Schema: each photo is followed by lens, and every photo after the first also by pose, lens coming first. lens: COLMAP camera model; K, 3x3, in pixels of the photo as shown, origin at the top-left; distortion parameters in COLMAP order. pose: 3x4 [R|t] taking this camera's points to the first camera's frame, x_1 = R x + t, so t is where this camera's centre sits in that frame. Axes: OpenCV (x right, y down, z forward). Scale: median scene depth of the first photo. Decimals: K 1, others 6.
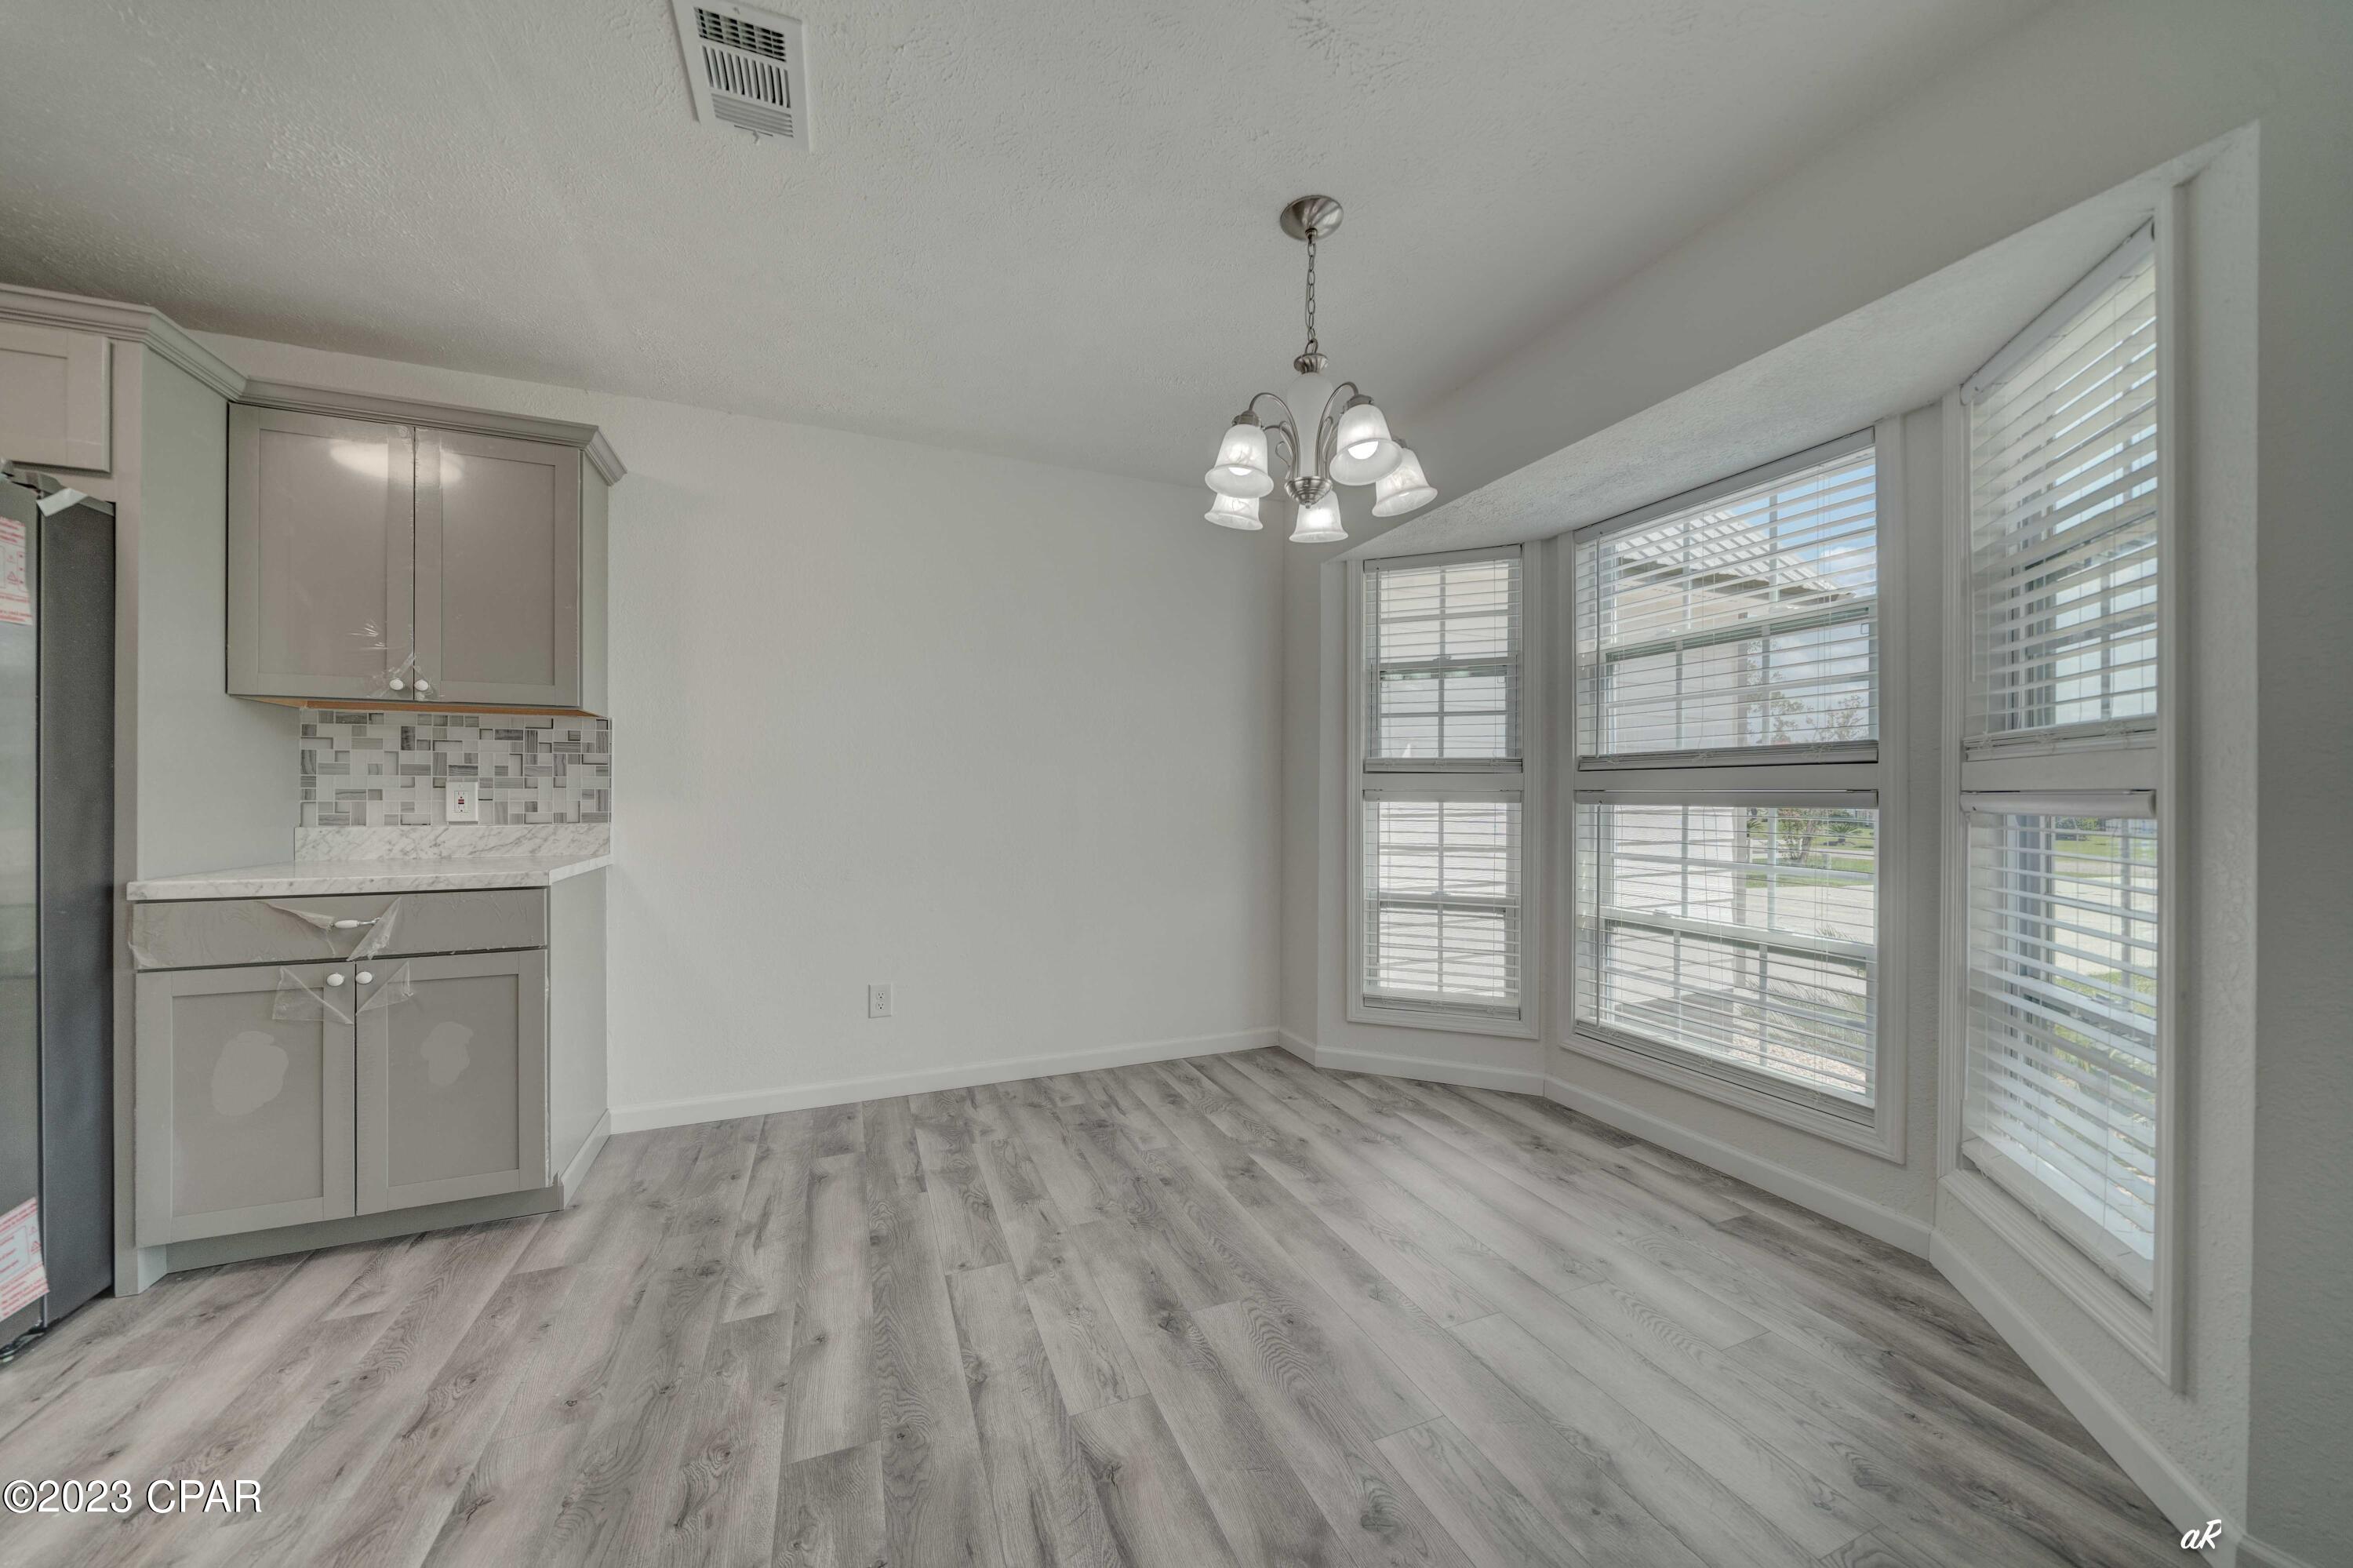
lens RADIAL K [[823.1, 0, 1175.0], [0, 823.1, 794.7], [0, 0, 1]] dist [-0.001650, -0.000188]
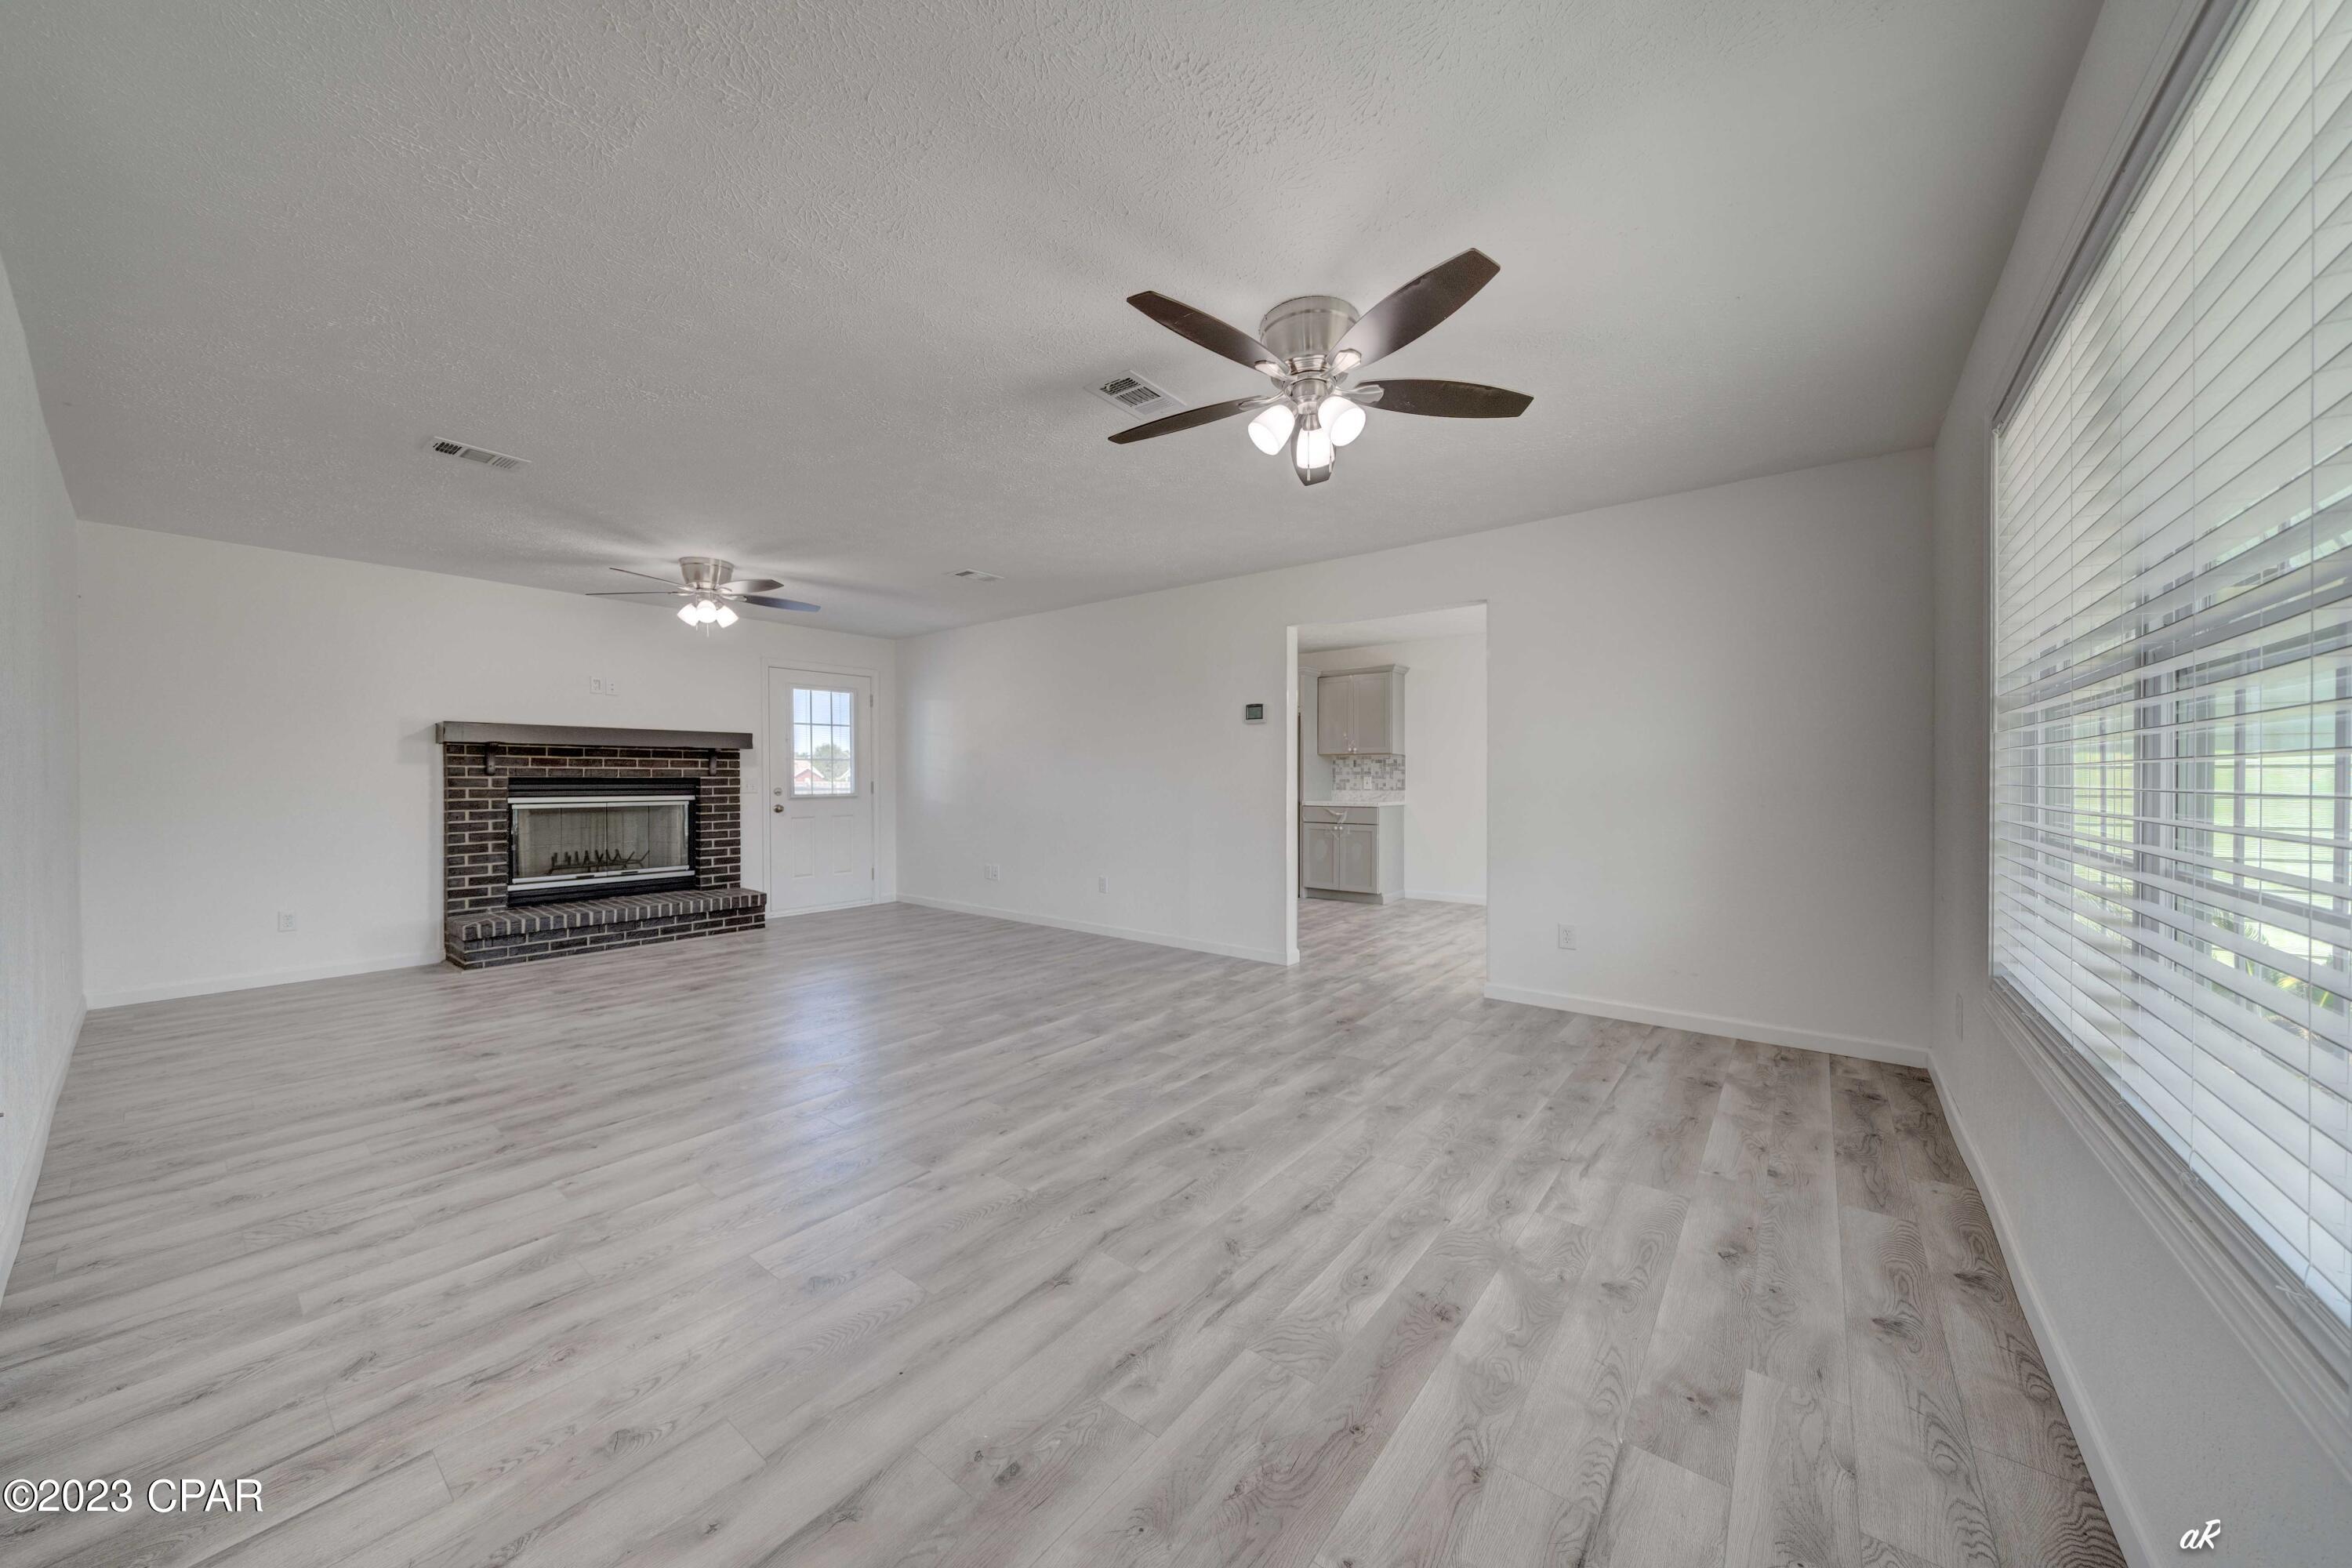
lens RADIAL K [[807.4, 0, 1159.8], [0, 807.4, 787.3], [0, 0, 1]] dist [-0.000119, -0.000069]
pose [[0.482532, 0.007871, -0.875843, 1.582278], [0.003122, 0.999938, 0.010706, -0.011817], [0.875873, -0.007900, 0.482478, -1.295448]]
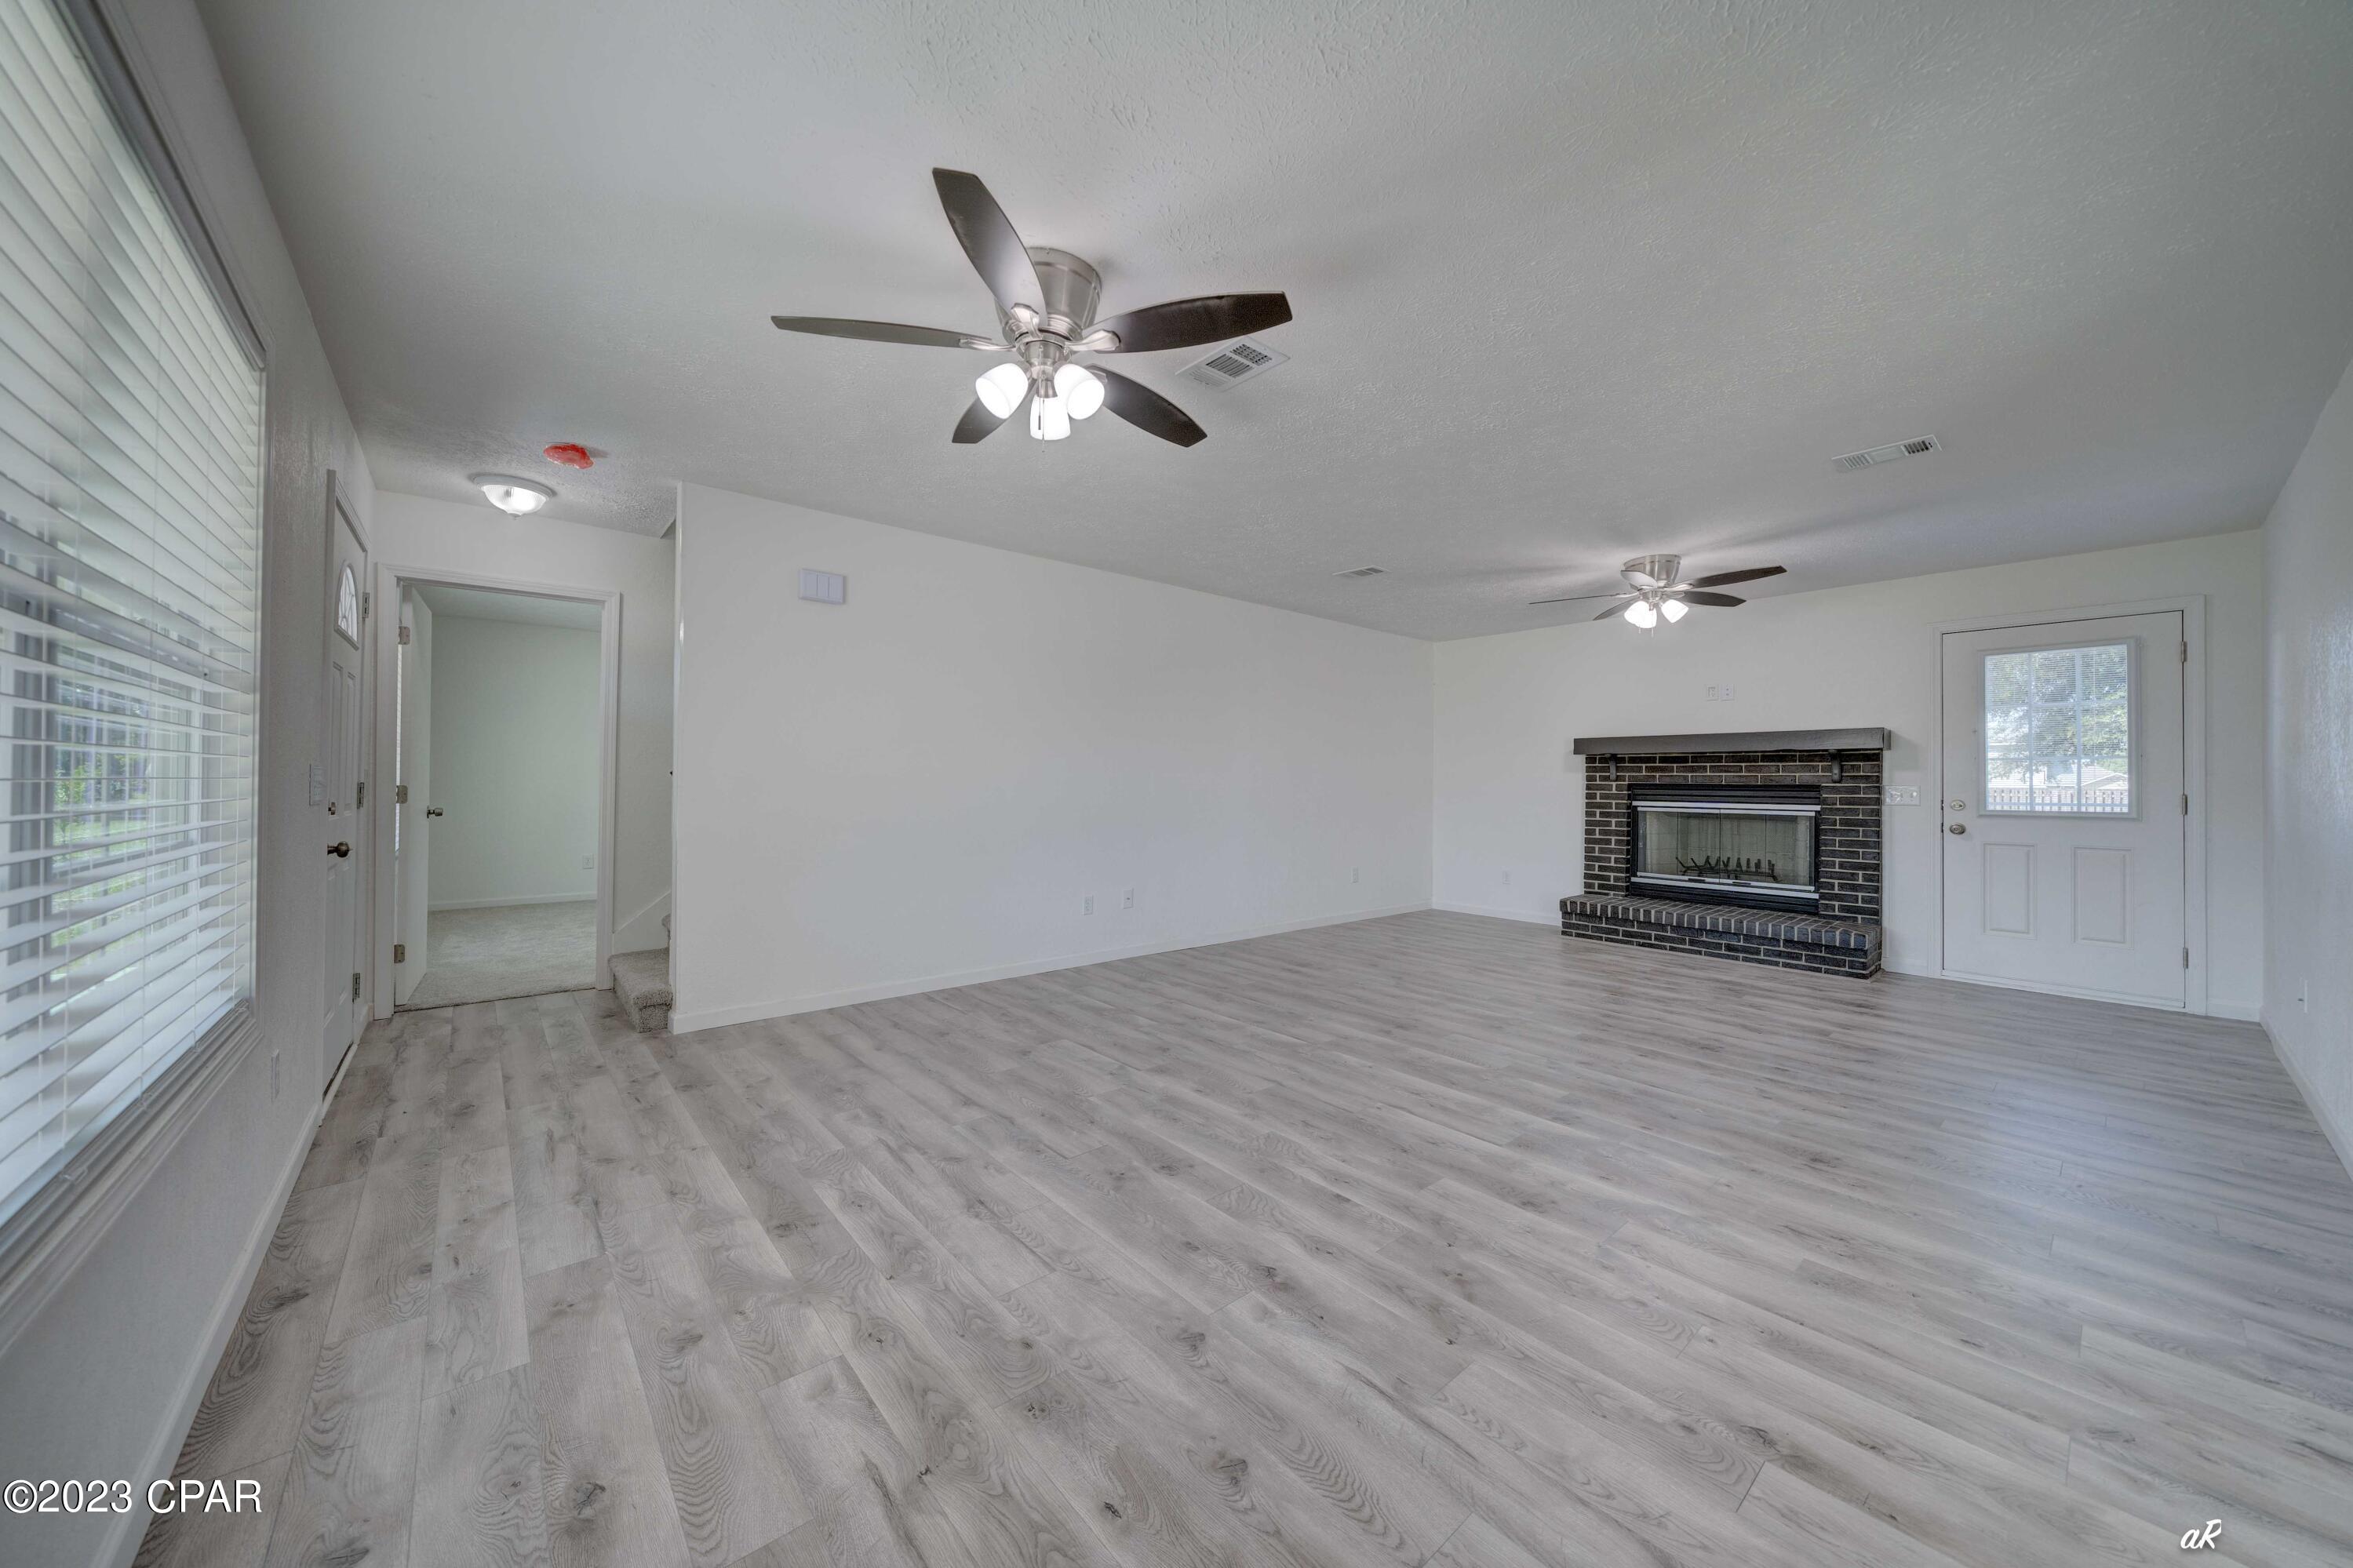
lens RADIAL K [[806.4, 0, 1167.4], [0, 806.4, 777.8], [0, 0, 1]] dist [-0.001578, -0.000034]
pose [[-0.948768, -0.011148, -0.315775, 0.972922], [-0.009337, 0.999930, -0.007247, -0.005314], [0.315834, -0.003927, -0.948806, 0.193627]]
